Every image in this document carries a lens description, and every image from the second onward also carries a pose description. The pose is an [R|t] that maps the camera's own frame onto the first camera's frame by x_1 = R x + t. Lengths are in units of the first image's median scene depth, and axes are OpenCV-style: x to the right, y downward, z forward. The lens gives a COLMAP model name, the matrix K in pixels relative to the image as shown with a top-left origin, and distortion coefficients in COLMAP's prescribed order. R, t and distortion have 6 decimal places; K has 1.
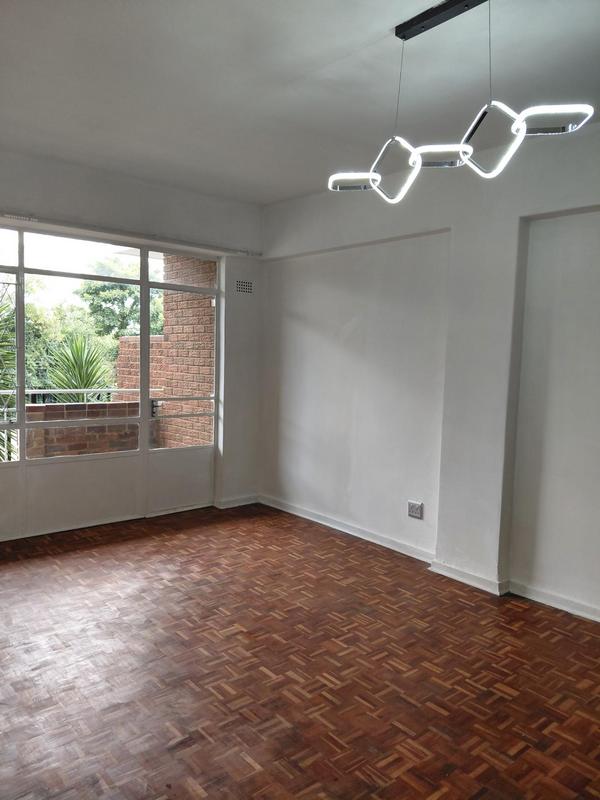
lens RADIAL K [[603.9, 0, 300.0], [0, 603.9, 400.0], [0, 0, 1]] dist [-0.007423, -0.044264]
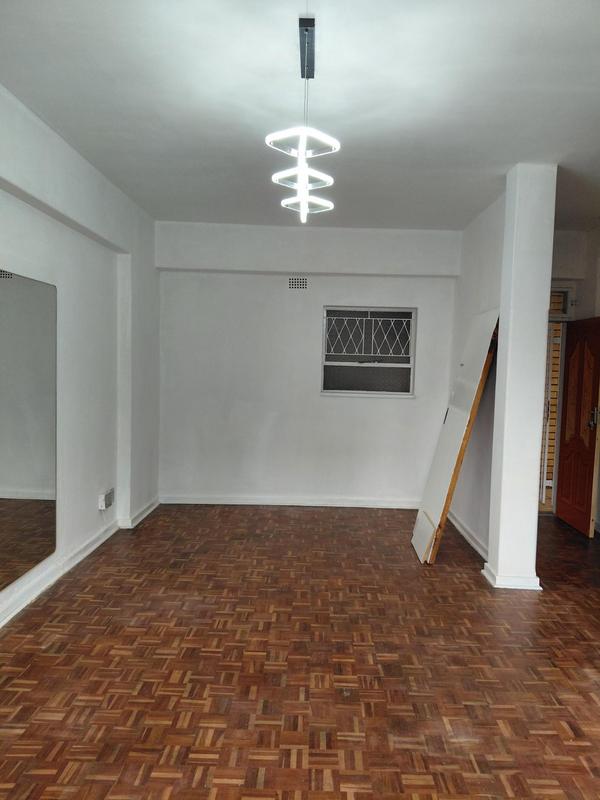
lens RADIAL K [[603.9, 0, 300.0], [0, 603.9, 400.0], [0, 0, 1]] dist [-0.007423, -0.044264]
pose [[-0.753913, -0.085027, 0.651449, -0.434626], [0.004727, 0.990862, 0.134797, -0.121466], [-0.656958, 0.104704, -0.746621, 1.540213]]
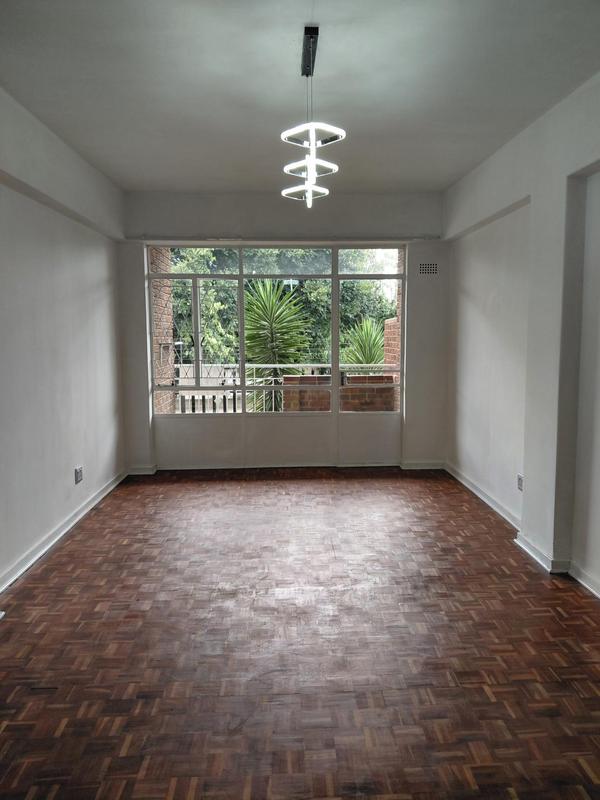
lens RADIAL K [[603.9, 0, 300.0], [0, 603.9, 400.0], [0, 0, 1]] dist [-0.007423, -0.044264]
pose [[0.789114, 0.035232, -0.613236, 0.814014], [-0.013963, 0.999125, 0.039435, 0.018638], [0.614088, -0.022557, 0.788915, -0.009316]]
